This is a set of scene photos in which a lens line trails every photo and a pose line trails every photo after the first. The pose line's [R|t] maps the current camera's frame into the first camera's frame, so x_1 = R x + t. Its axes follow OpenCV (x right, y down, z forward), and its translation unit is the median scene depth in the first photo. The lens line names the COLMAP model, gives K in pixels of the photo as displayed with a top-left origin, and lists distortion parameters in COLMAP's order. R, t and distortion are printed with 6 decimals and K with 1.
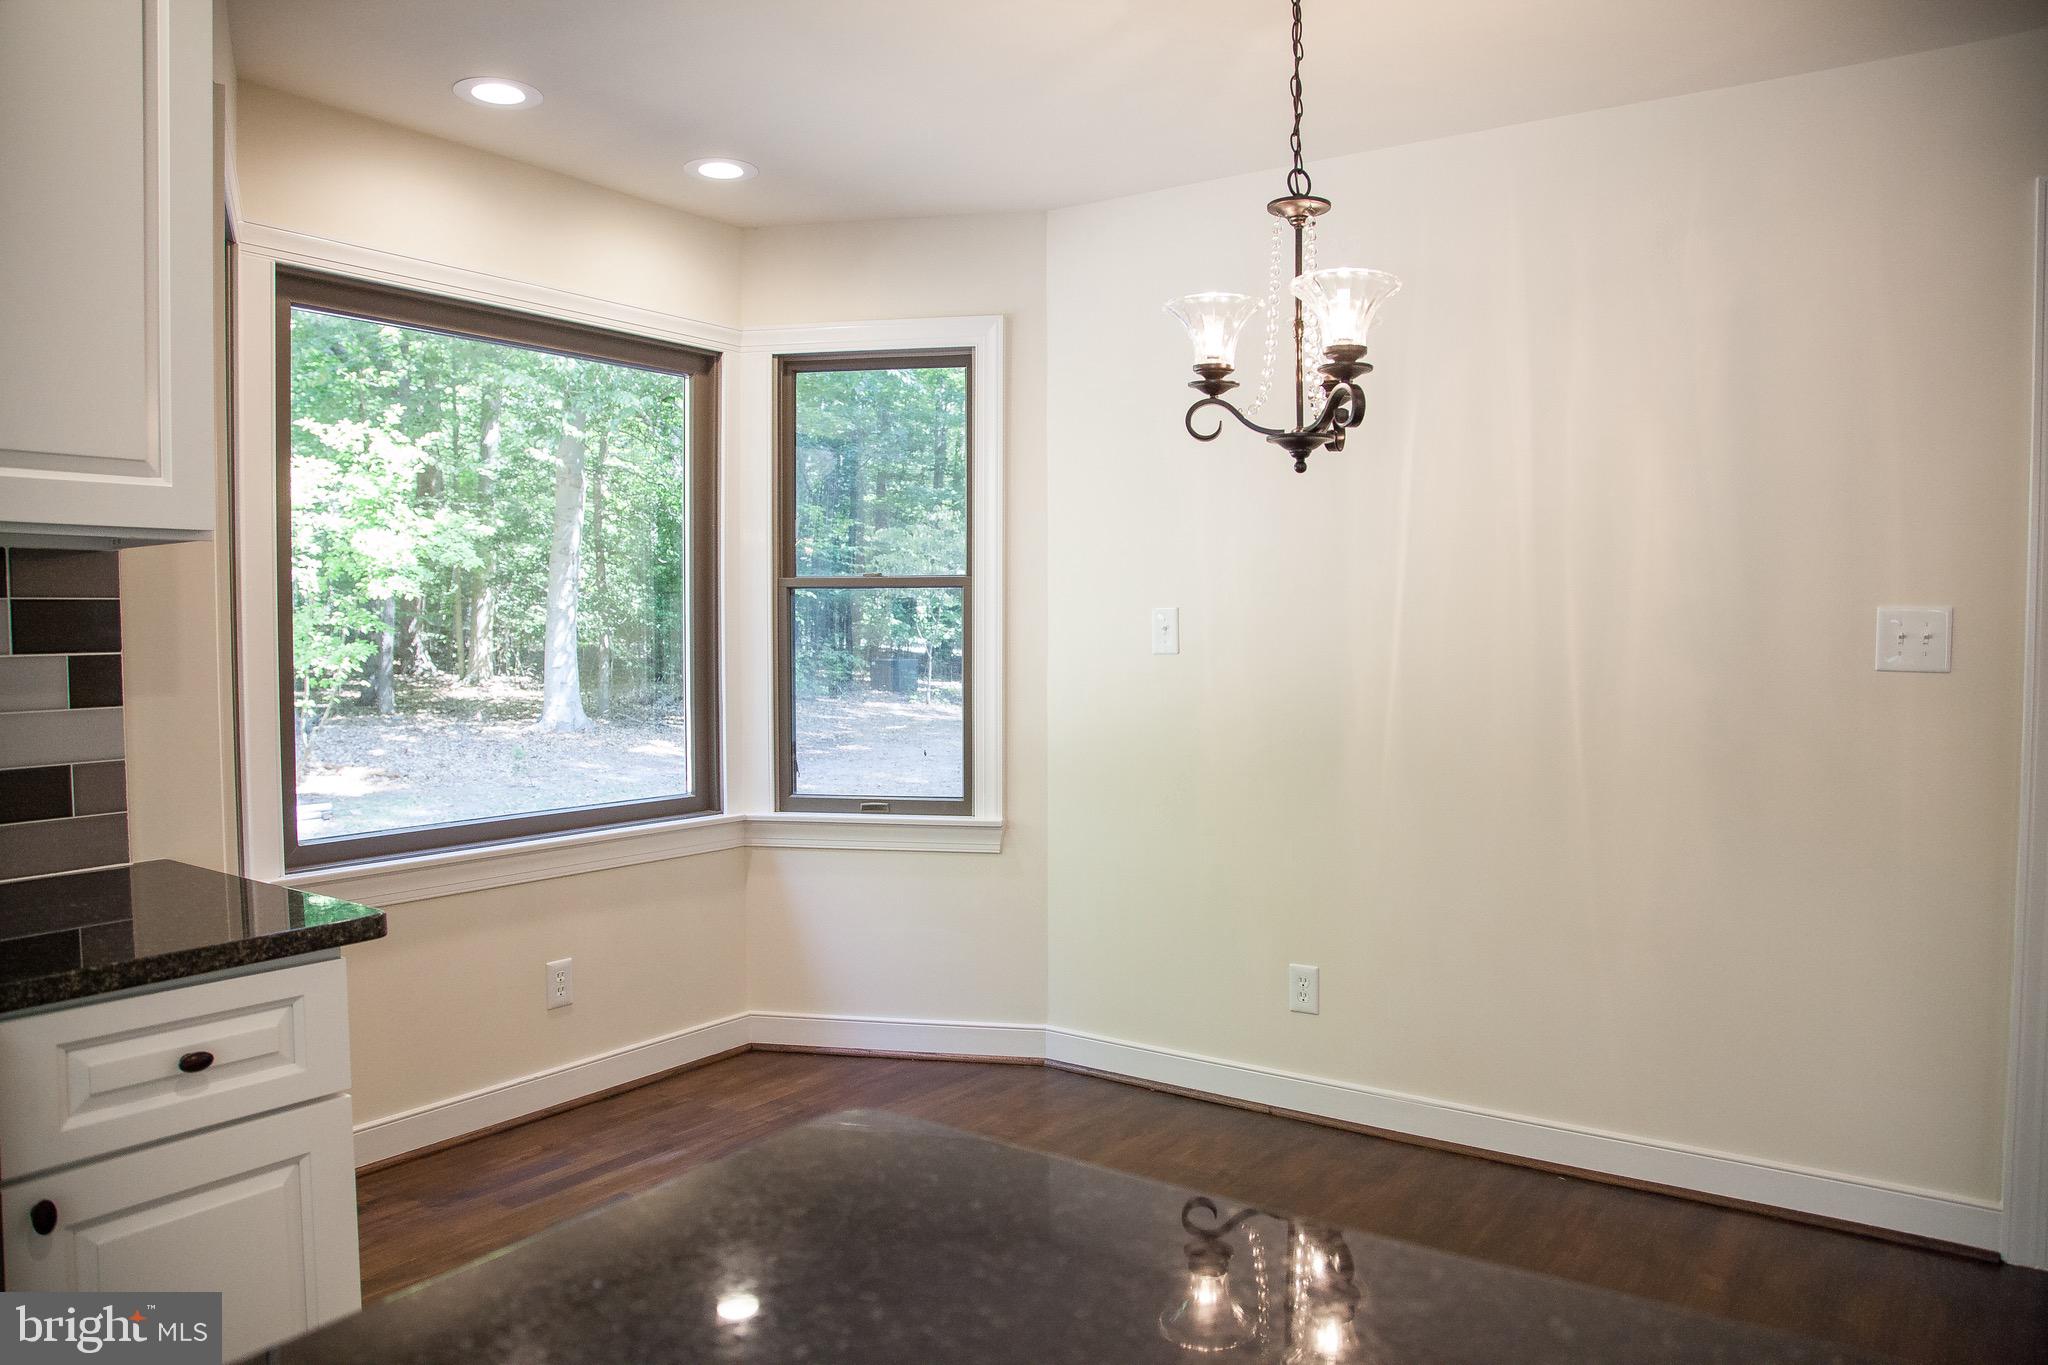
lens RADIAL K [[1406.2, 0, 1024.0], [0, 1406.2, 682.5], [0, 0, 1]] dist [-0.122341, 0.069729]
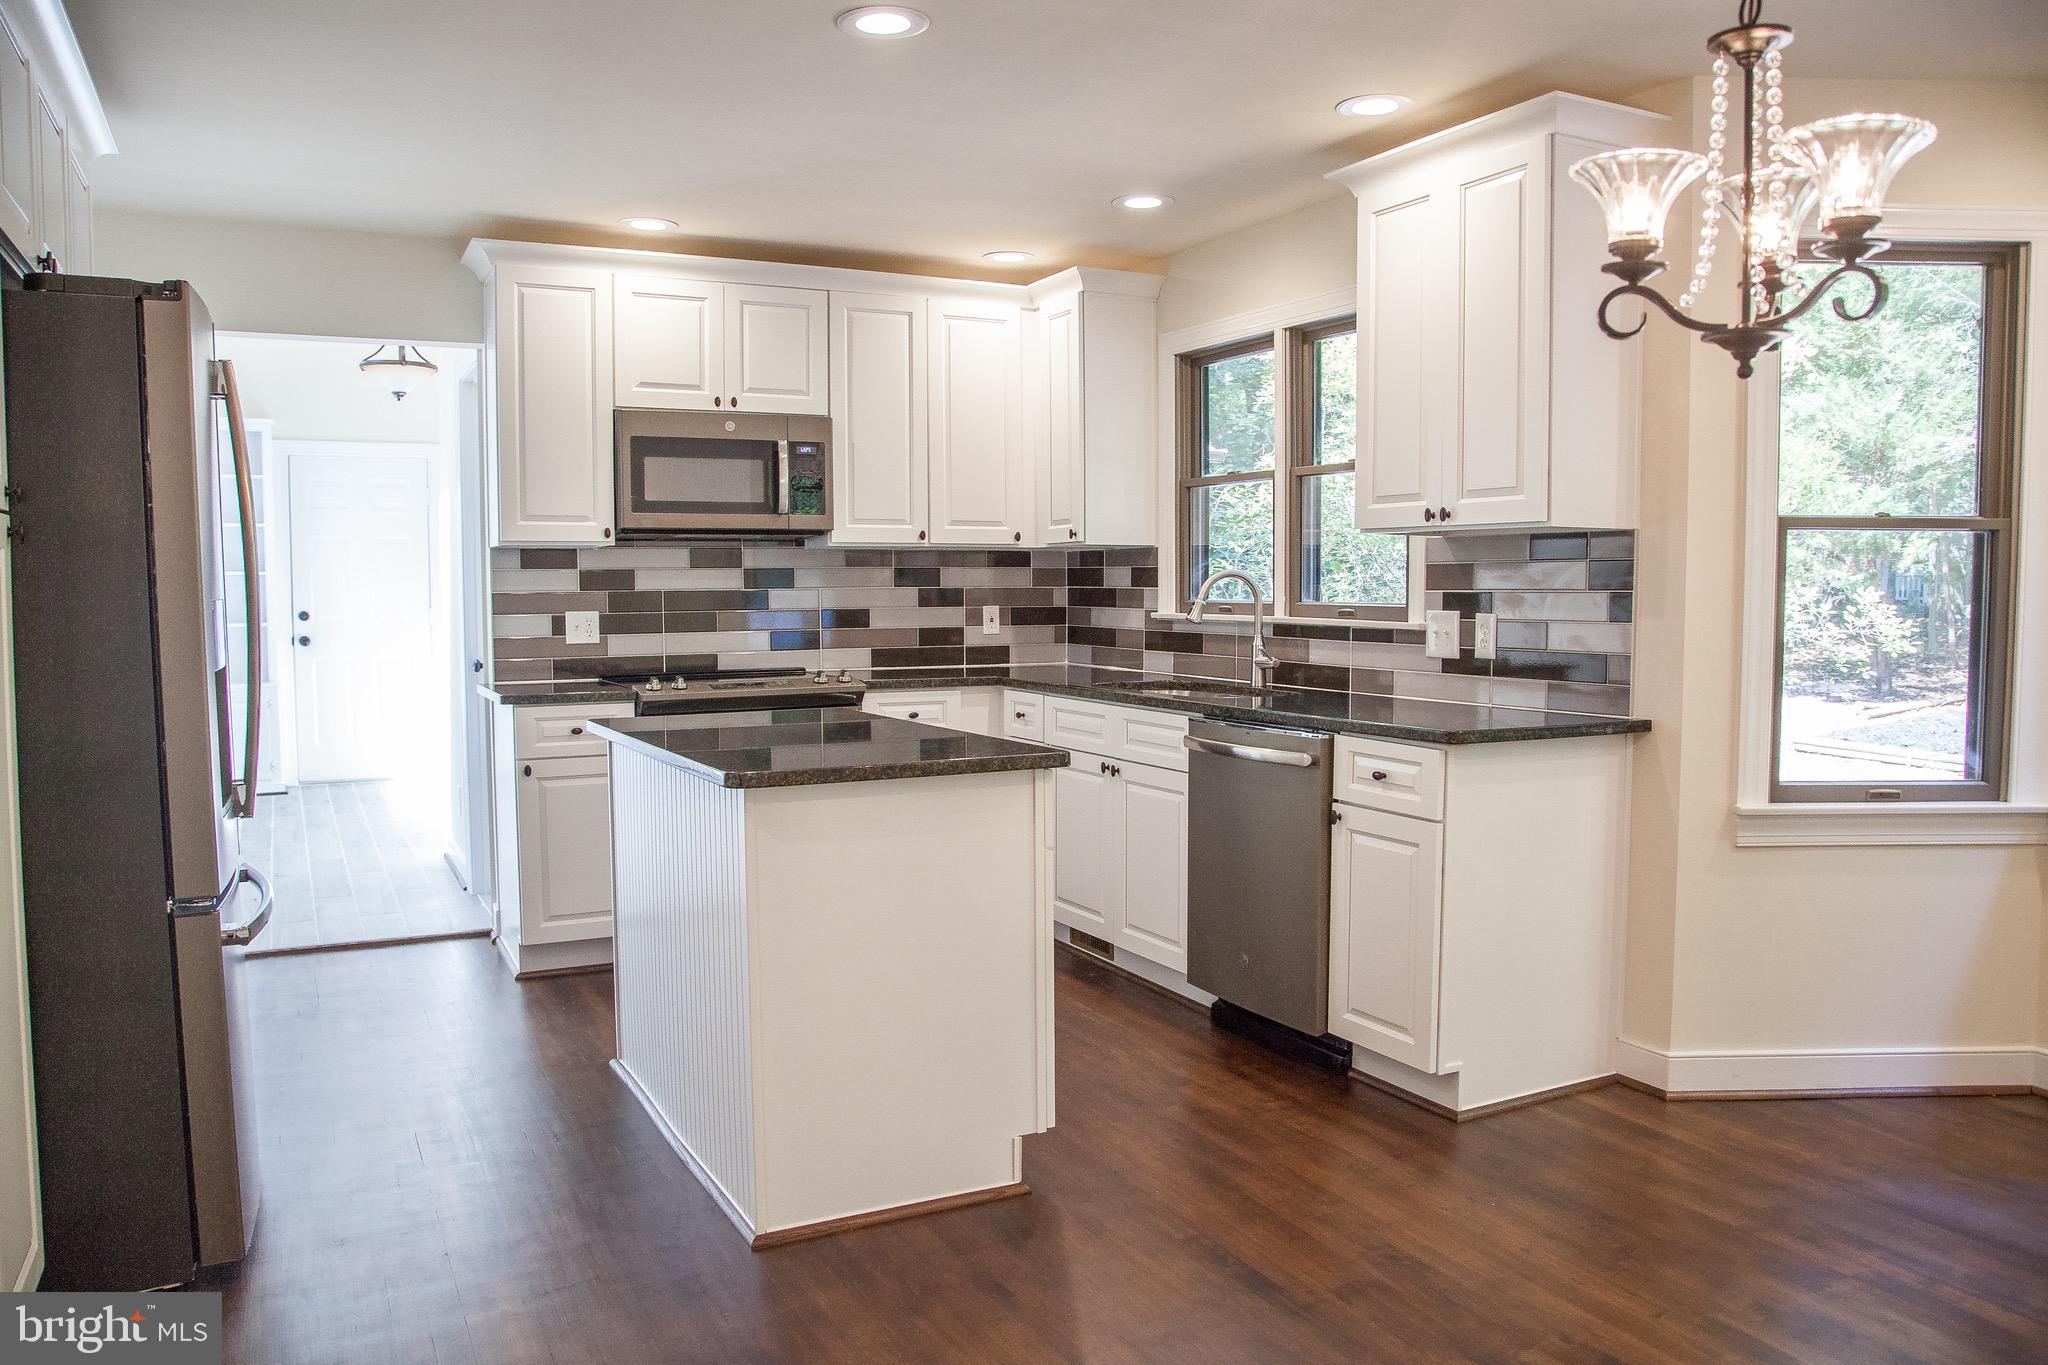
lens RADIAL K [[1501.4, 0, 1032.9], [0, 1501.4, 675.4], [0, 0, 1]] dist [-0.106806, 0.067839]
pose [[-0.468998, 0.056019, -0.881421, 1.120556], [-0.037616, 0.995814, 0.083304, -0.036955], [0.882398, 0.072225, -0.464928, 1.032916]]
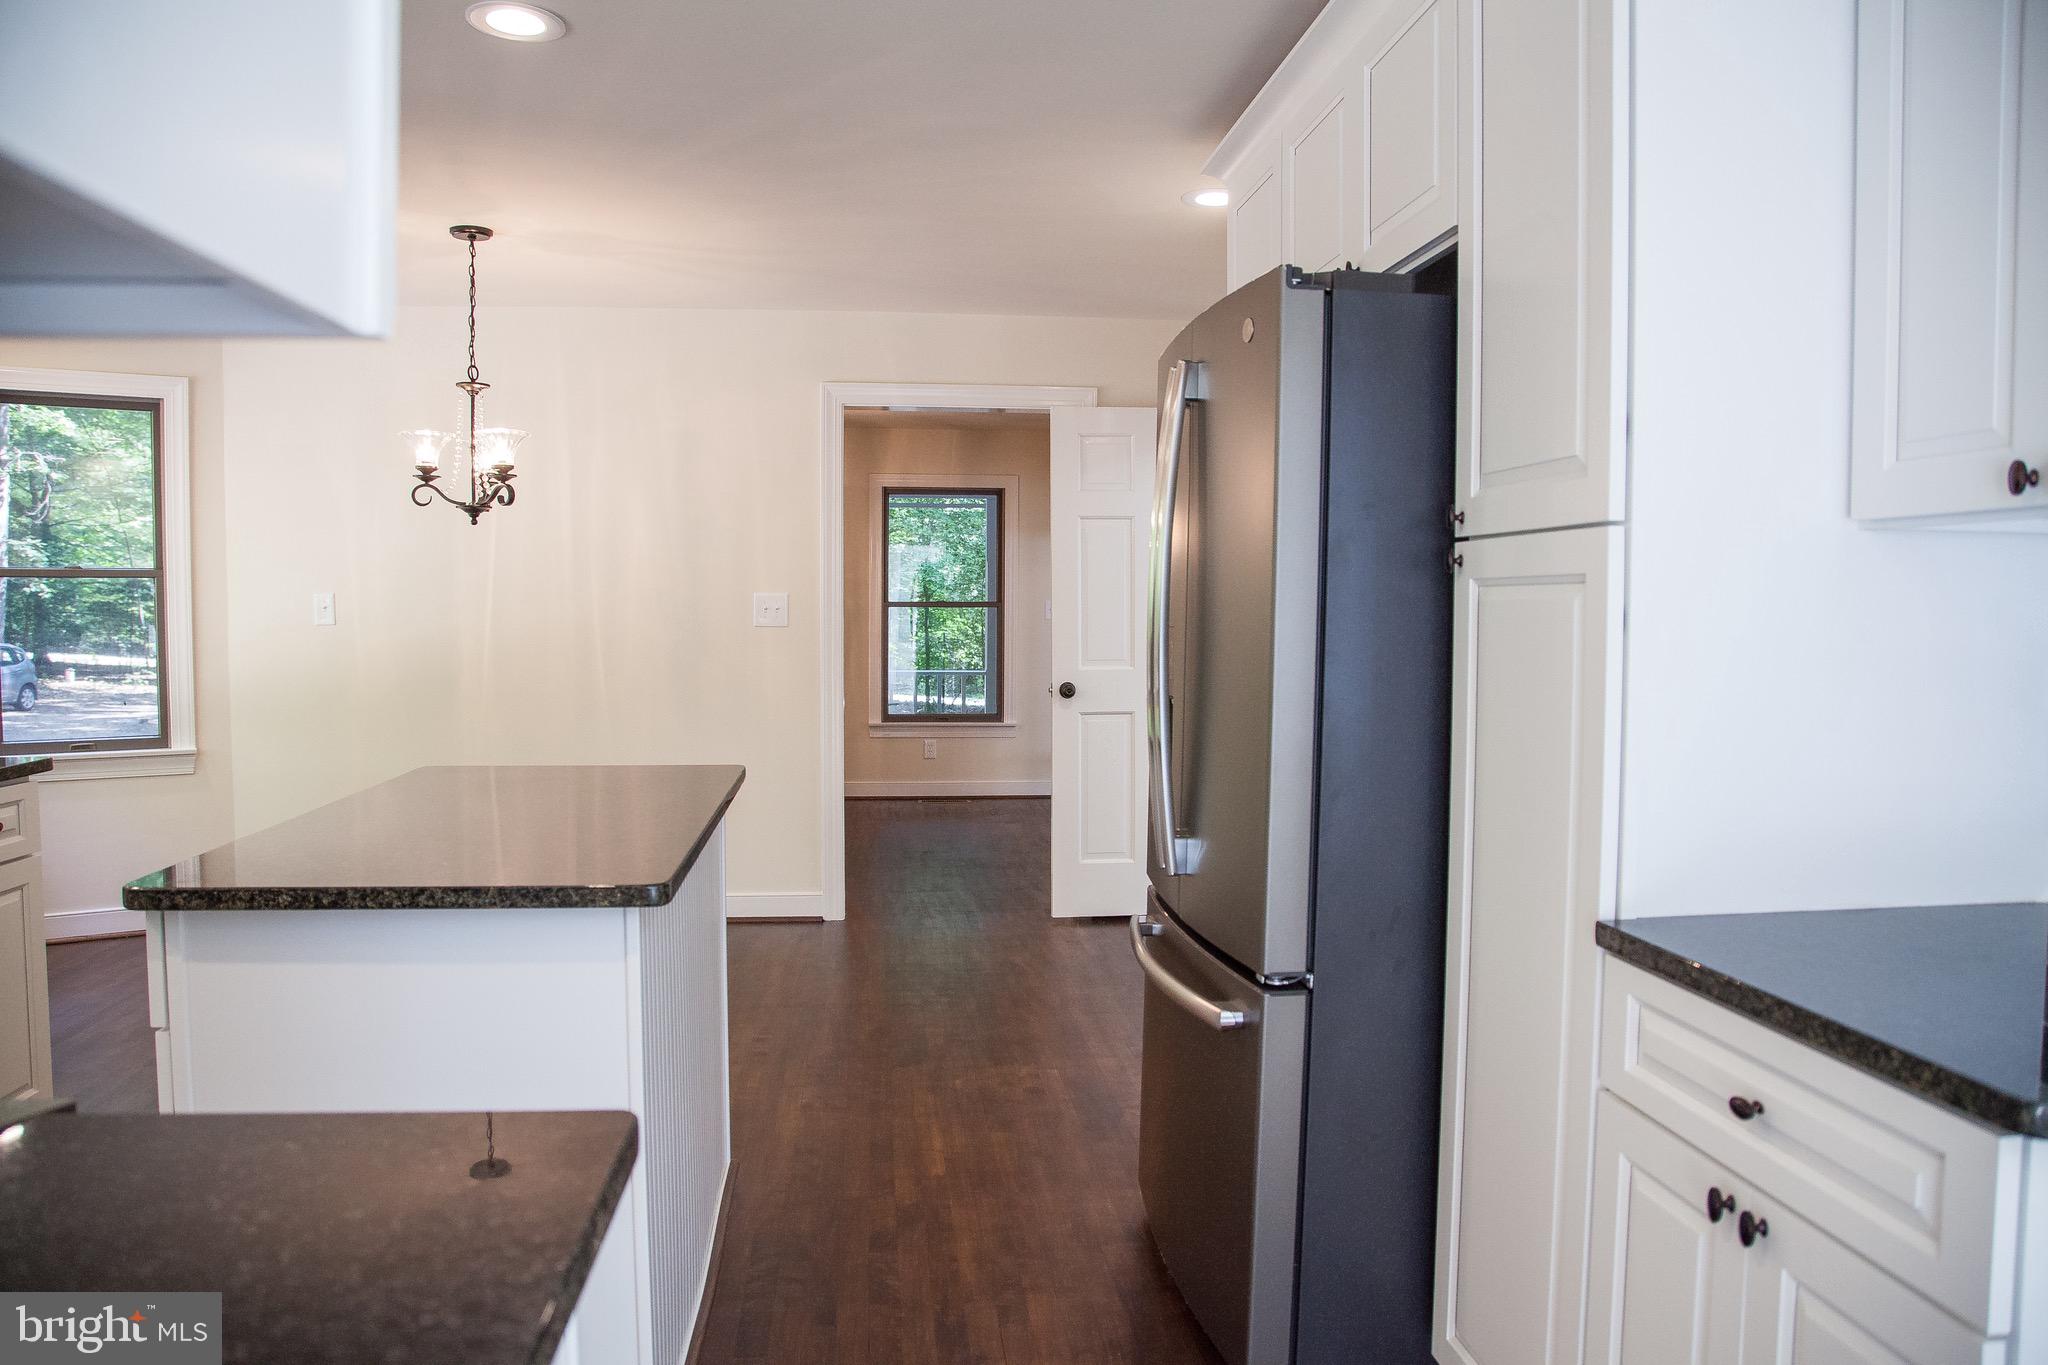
lens RADIAL K [[1406.2, 0, 1024.0], [0, 1406.2, 682.5], [0, 0, 1]] dist [-0.122341, 0.069729]
pose [[0.752253, -0.035558, 0.657914, -0.485795], [0.025826, 0.999367, 0.024484, 0.039417], [-0.658368, -0.001427, 0.752695, -0.921475]]
